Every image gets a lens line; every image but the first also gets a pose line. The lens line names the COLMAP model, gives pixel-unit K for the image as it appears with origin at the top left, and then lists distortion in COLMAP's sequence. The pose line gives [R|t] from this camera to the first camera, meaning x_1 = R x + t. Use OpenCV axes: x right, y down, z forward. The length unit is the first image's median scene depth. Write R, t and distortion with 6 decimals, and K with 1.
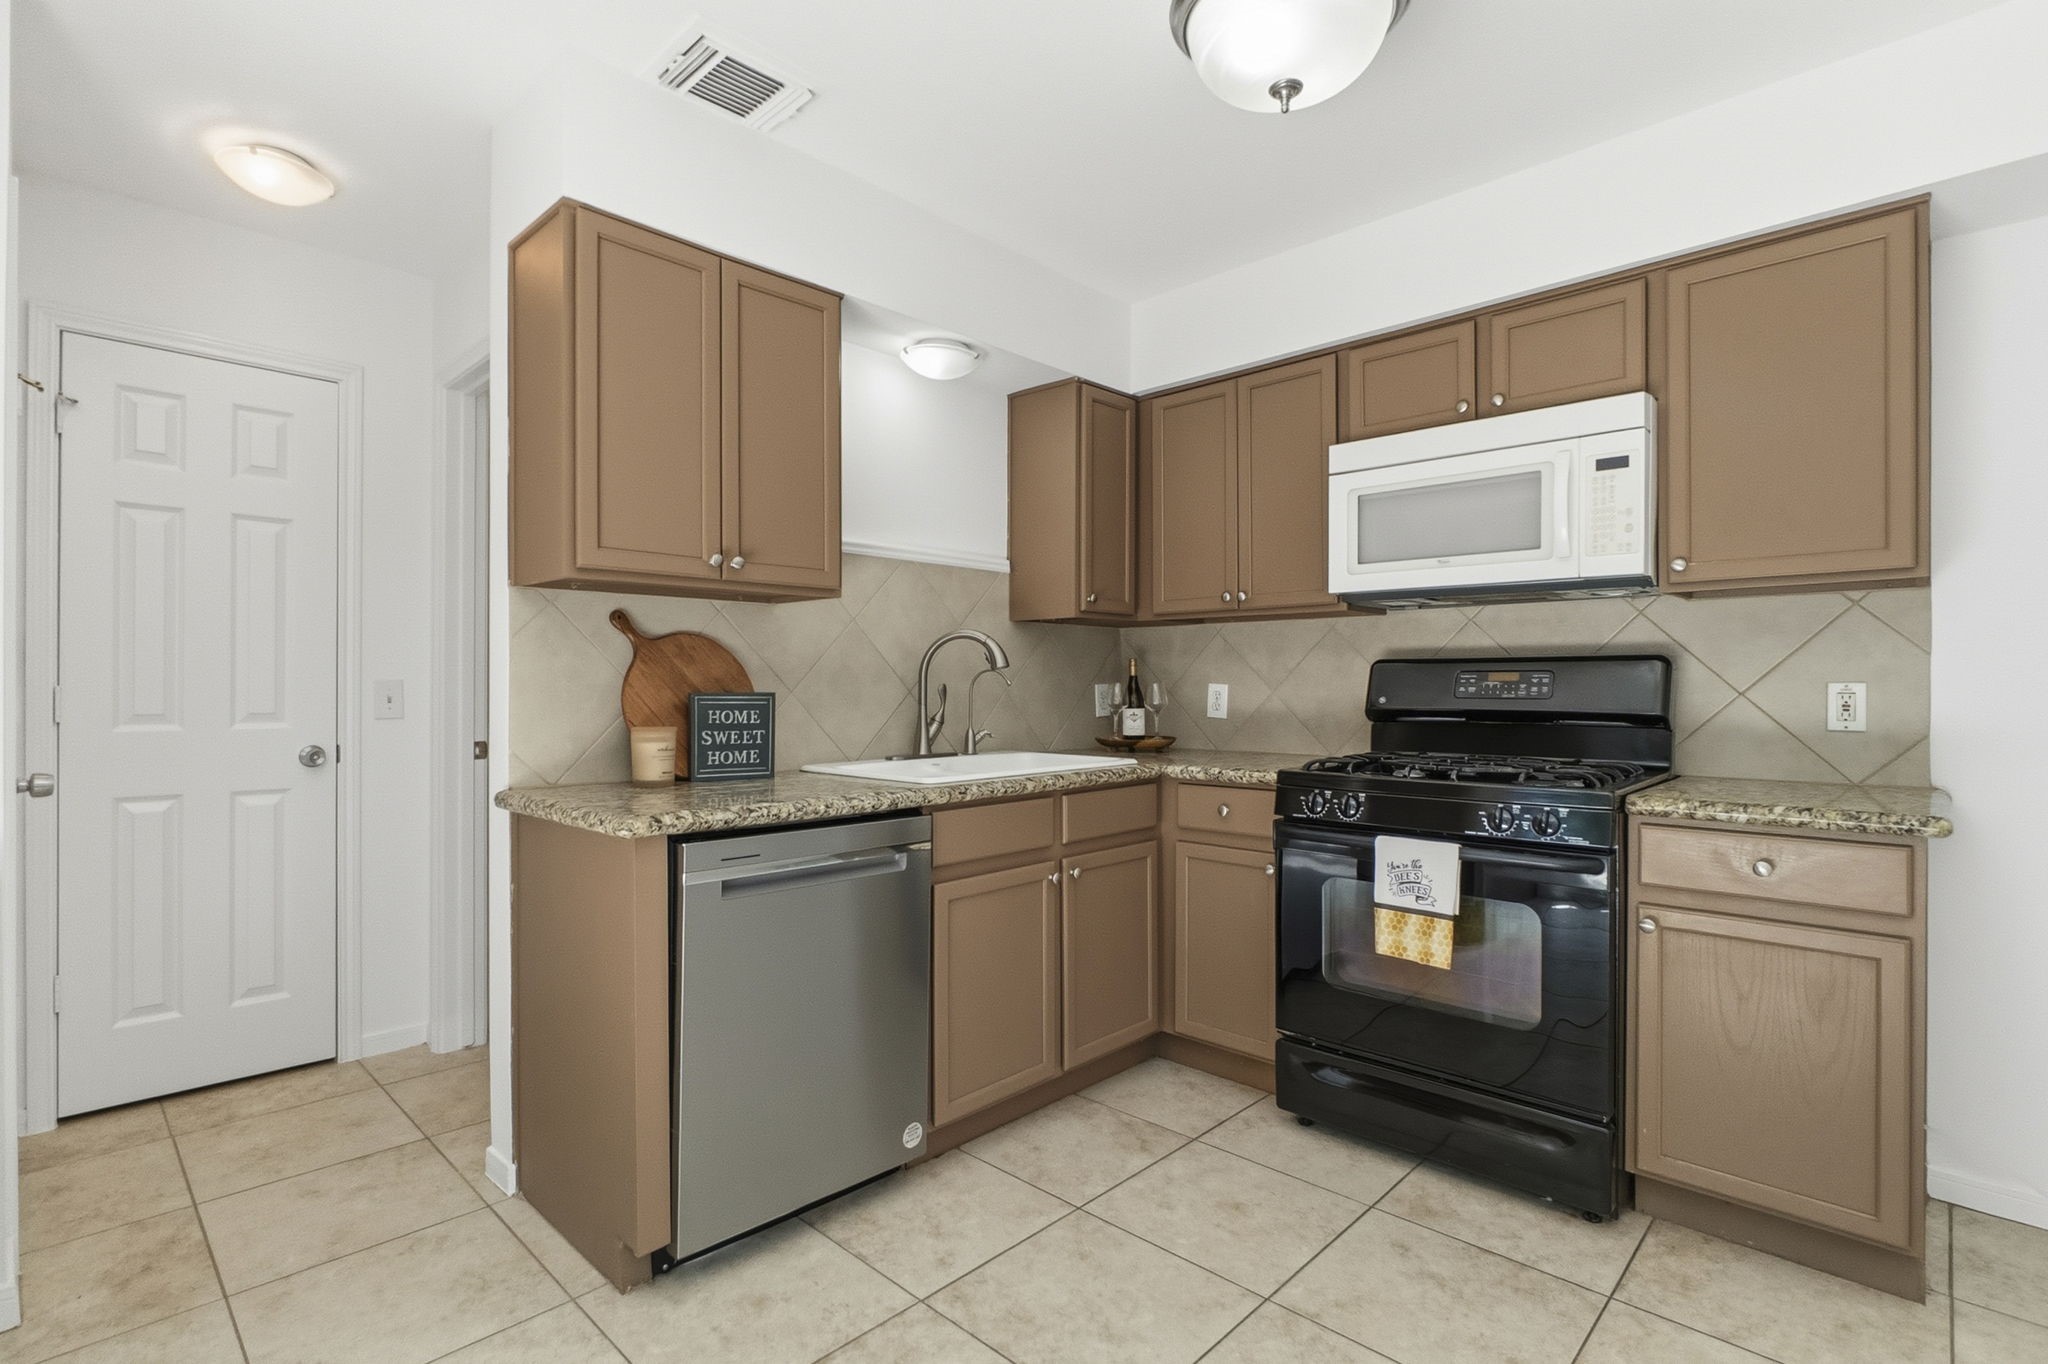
lens RADIAL K [[972.6, 0, 999.8], [0, 972.6, 689.6], [0, 0, 1]] dist [-0.010503, 0.004240]
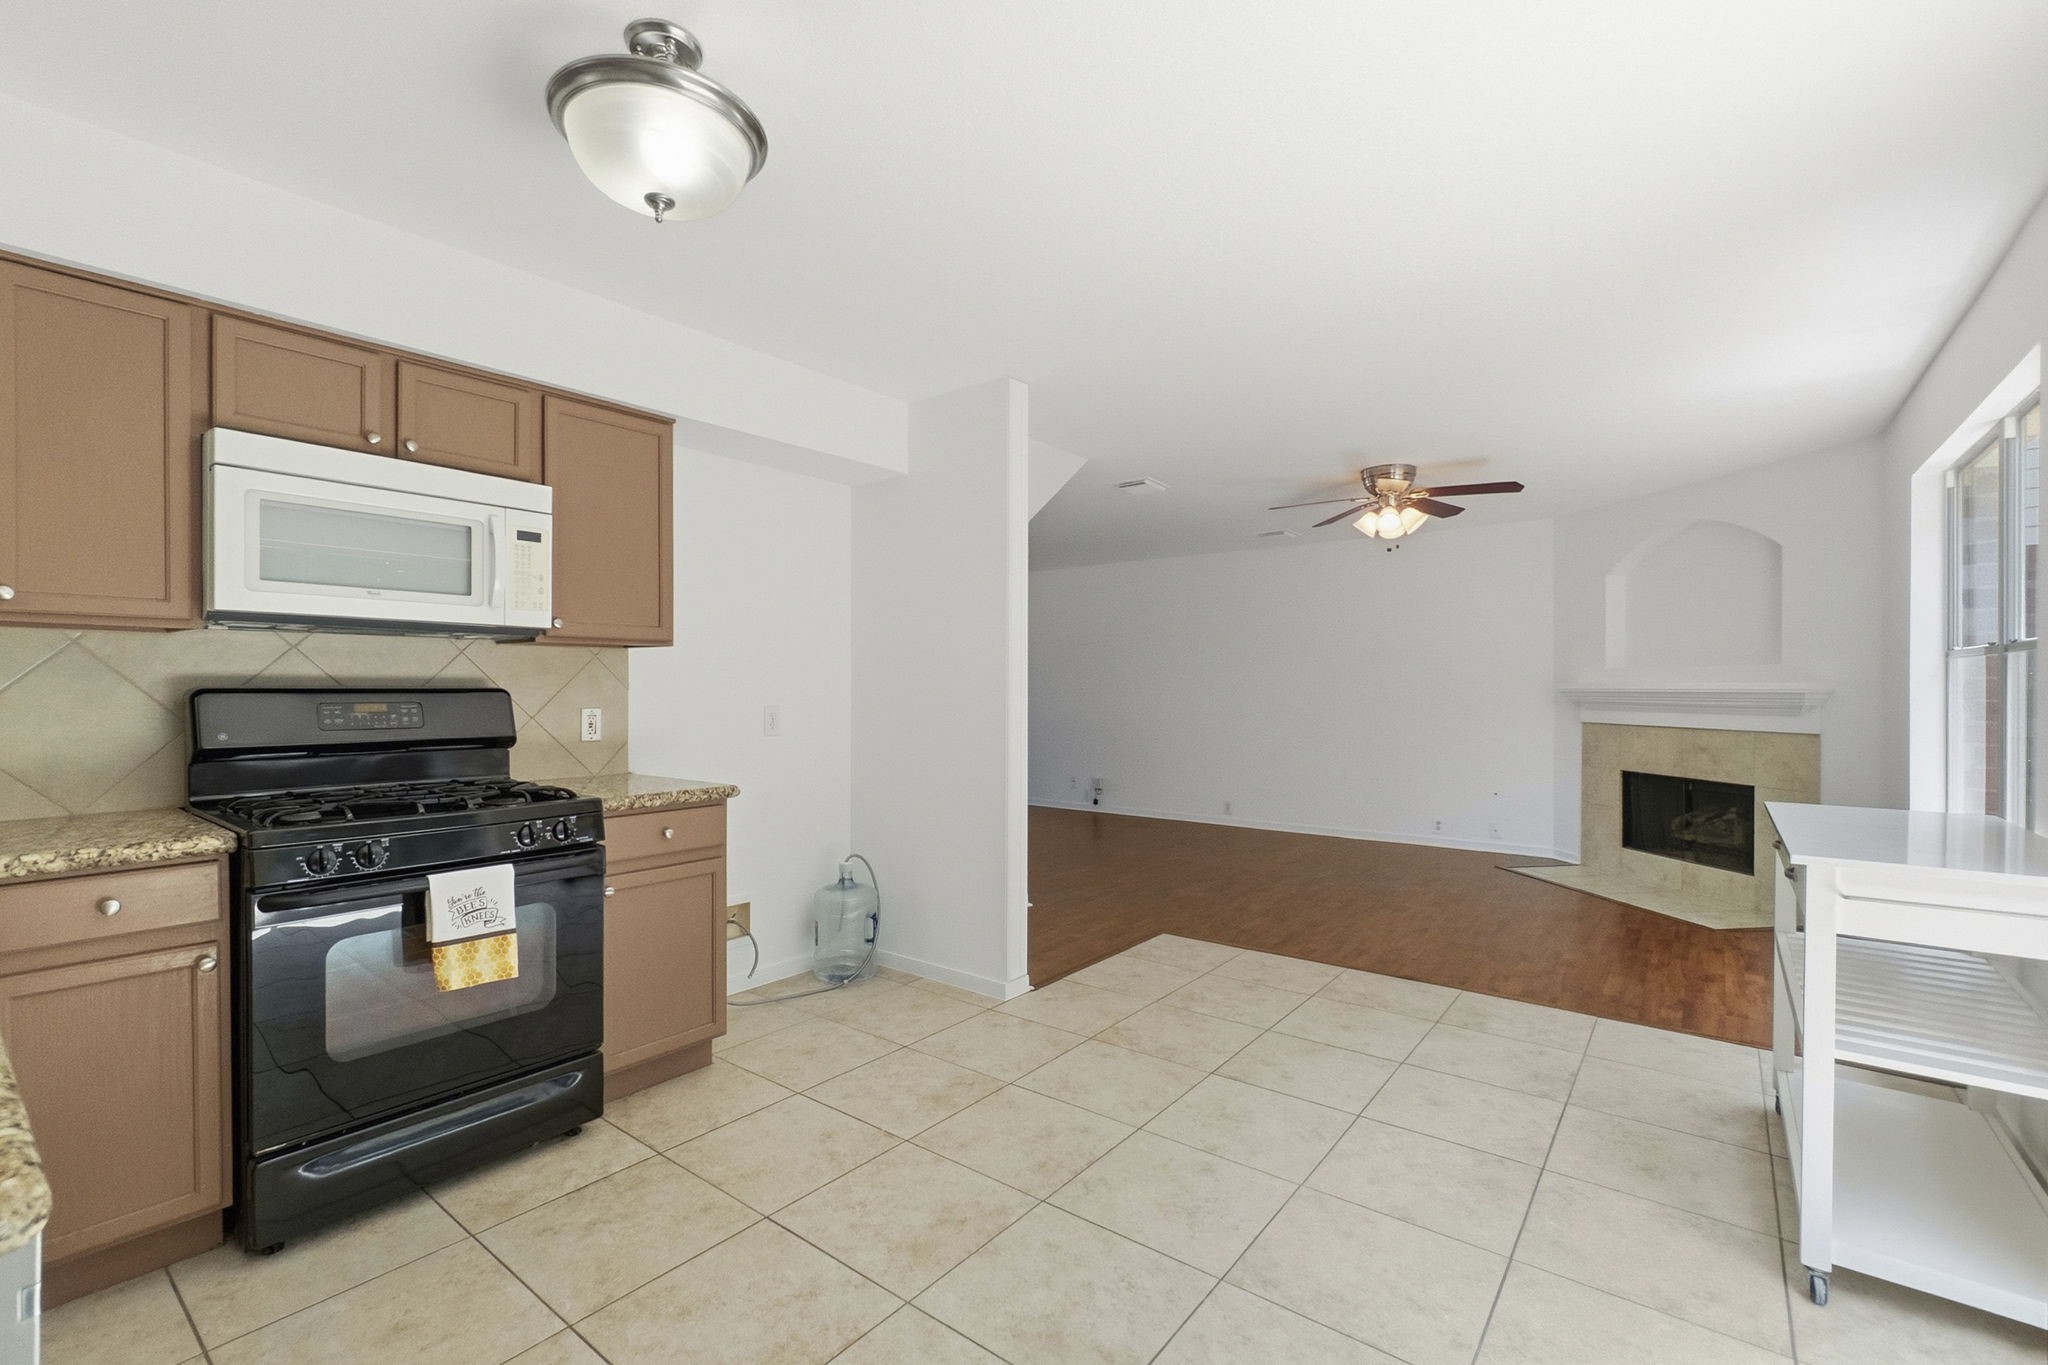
lens RADIAL K [[893.8, 0, 998.4], [0, 893.8, 694.3], [0, 0, 1]] dist [-0.009157, 0.002301]
pose [[-0.100063, -0.008248, 0.994947, -0.531031], [0.003825, 0.999955, 0.008674, -0.036427], [-0.994974, 0.004674, -0.100027, 0.483636]]
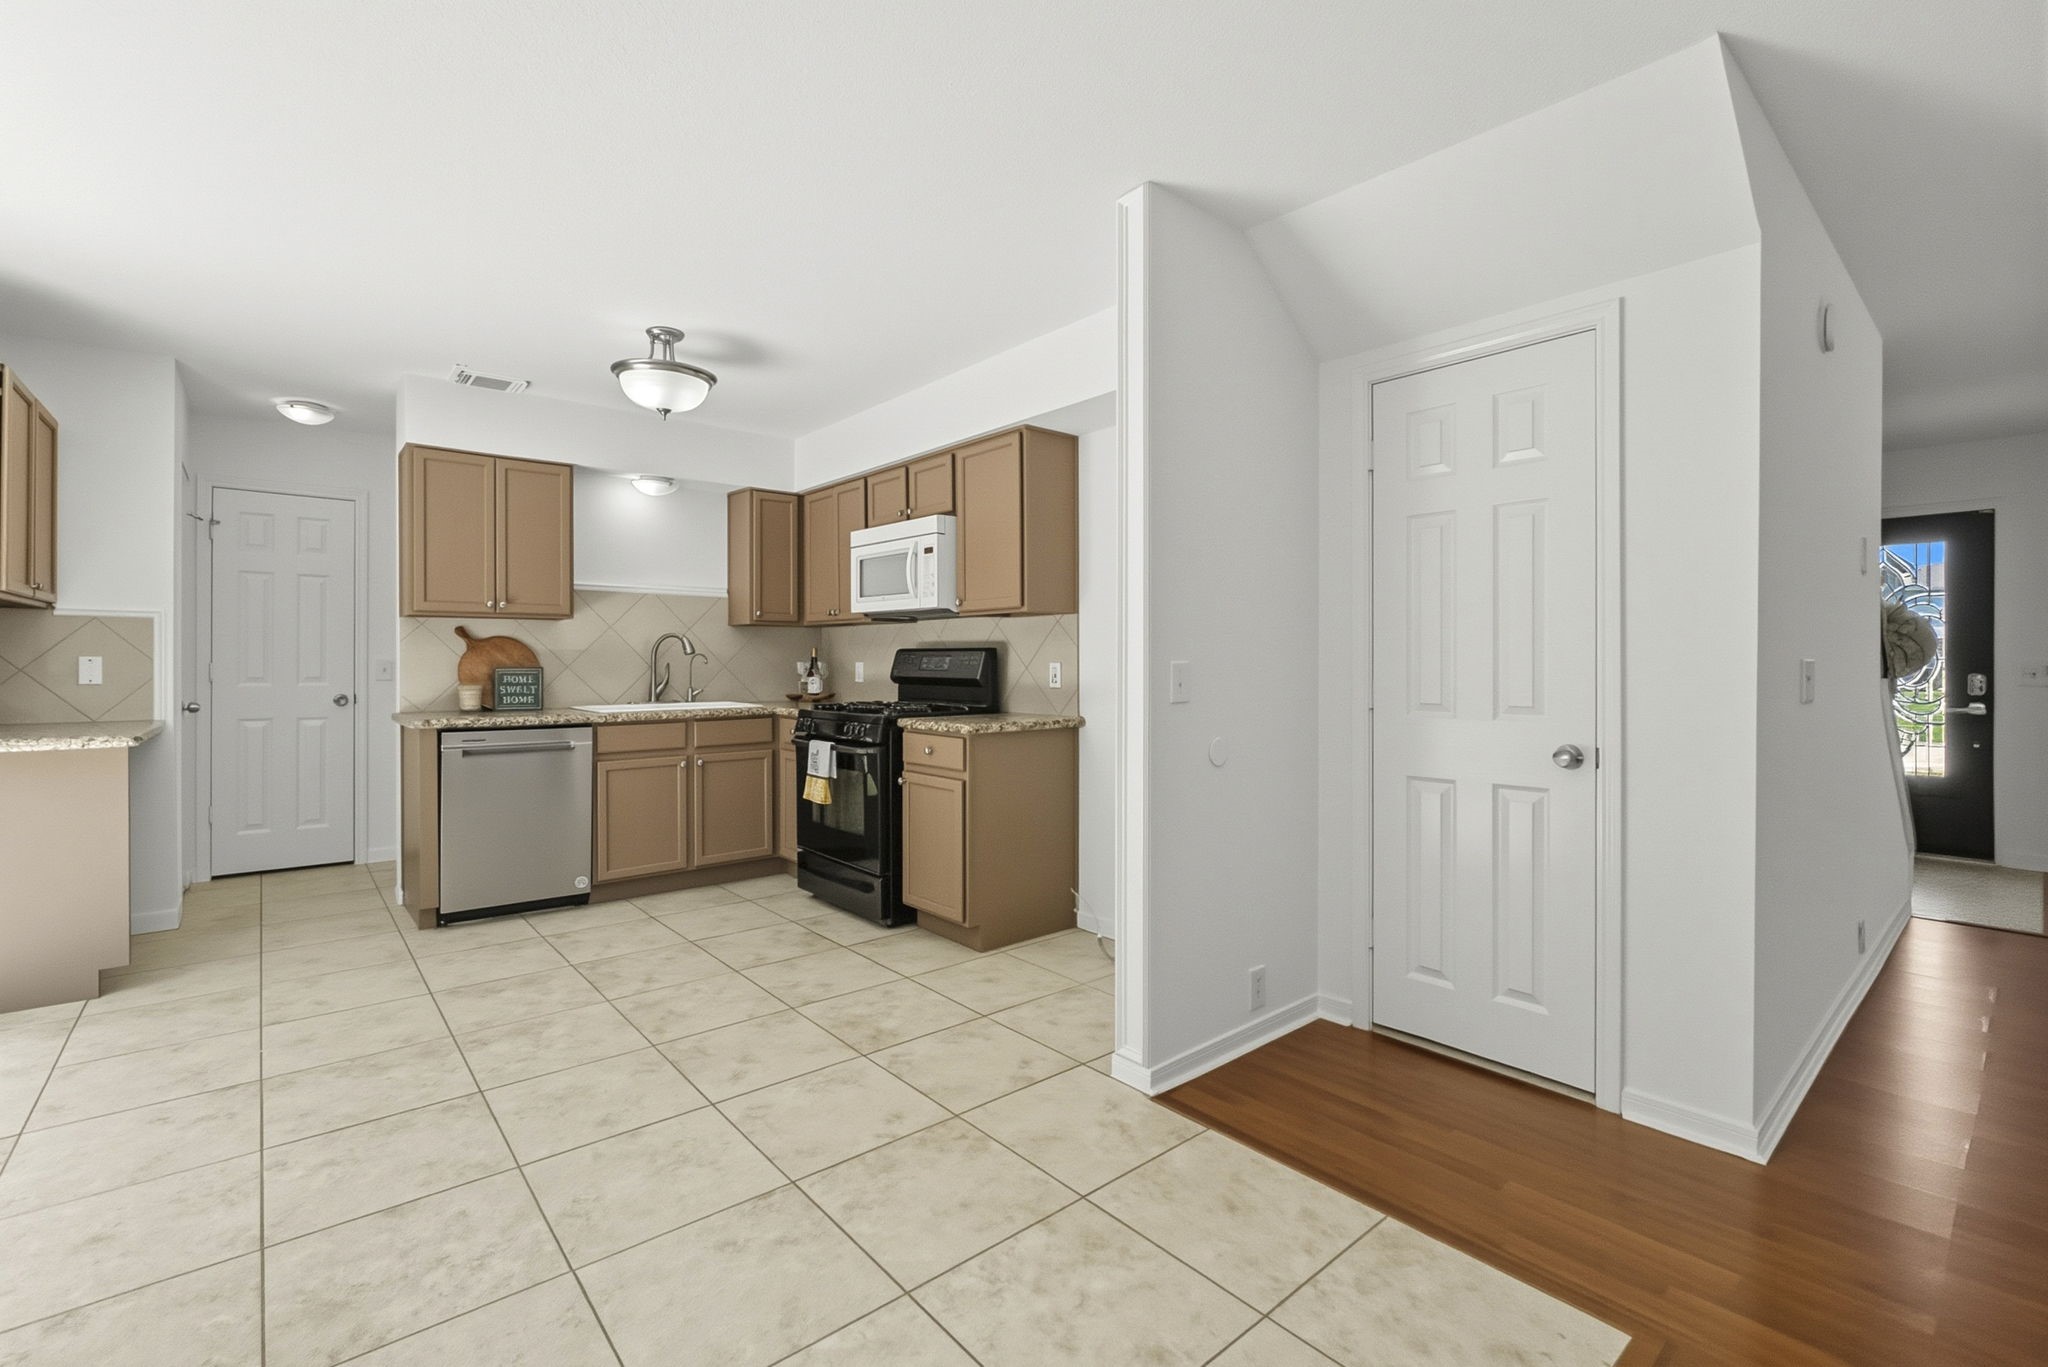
lens RADIAL K [[893.8, 0, 1005.9], [0, 893.8, 665.4], [0, 0, 1]] dist [-0.009157, 0.002301]
pose [[0.995502, 0.001553, -0.094726, 0.896289], [-0.001485, 0.999999, 0.000788, -0.003286], [0.094727, -0.000644, 0.995503, -0.725402]]
